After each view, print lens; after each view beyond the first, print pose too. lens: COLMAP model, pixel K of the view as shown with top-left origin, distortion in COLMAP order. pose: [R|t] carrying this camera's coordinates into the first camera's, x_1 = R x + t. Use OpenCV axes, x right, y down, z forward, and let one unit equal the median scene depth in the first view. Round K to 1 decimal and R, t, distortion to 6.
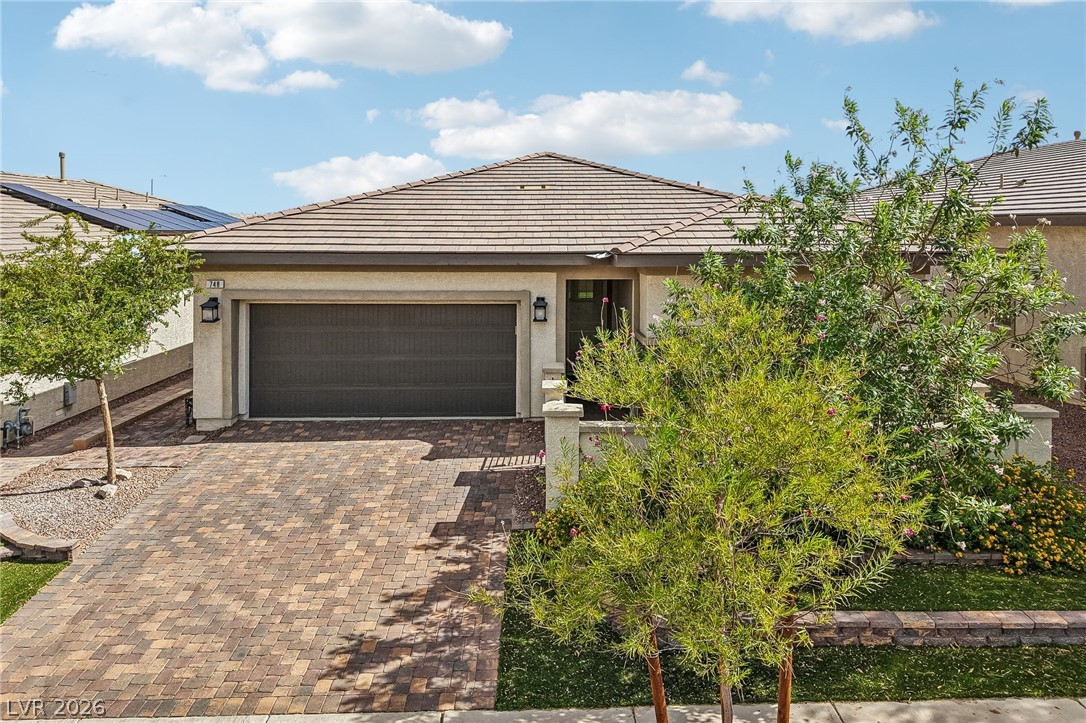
lens RADIAL K [[769.7, 0, 544.4], [0, 769.7, 240.1], [0, 0, 1]] dist [0.012408, -0.009042]
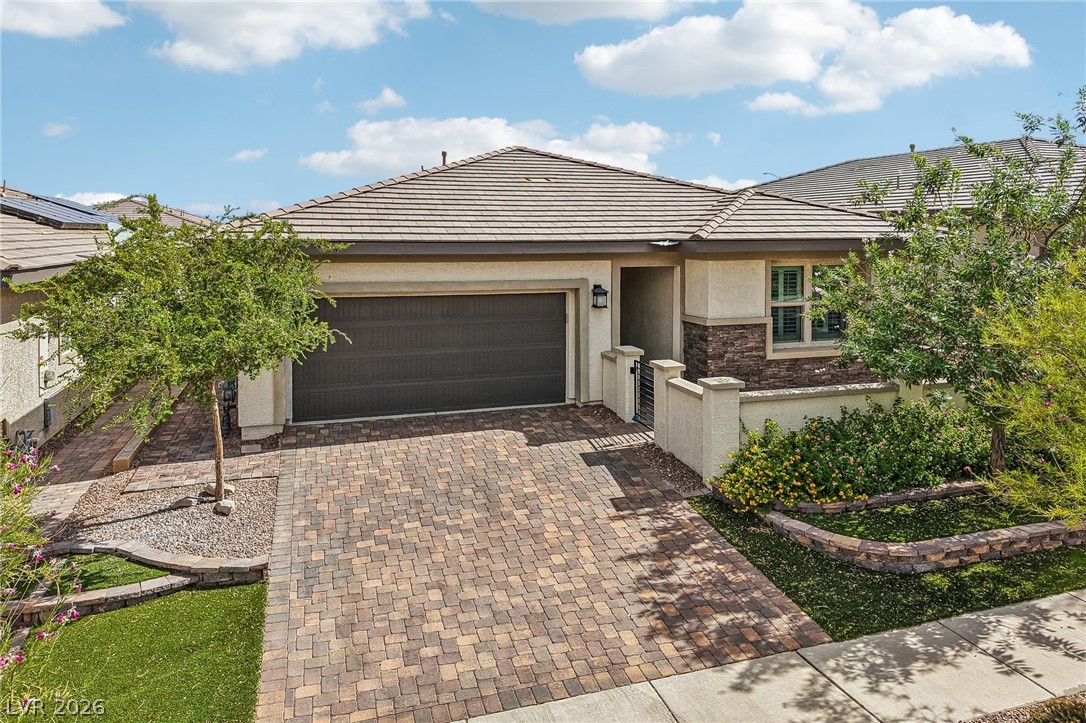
lens RADIAL K [[769.7, 0, 544.4], [0, 769.7, 240.1], [0, 0, 1]] dist [0.012408, -0.009042]
pose [[0.956238, -0.005219, 0.292542, -0.393008], [0.005962, 0.999981, -0.001650, 0.016412], [-0.292528, 0.003322, 0.956251, 0.031391]]
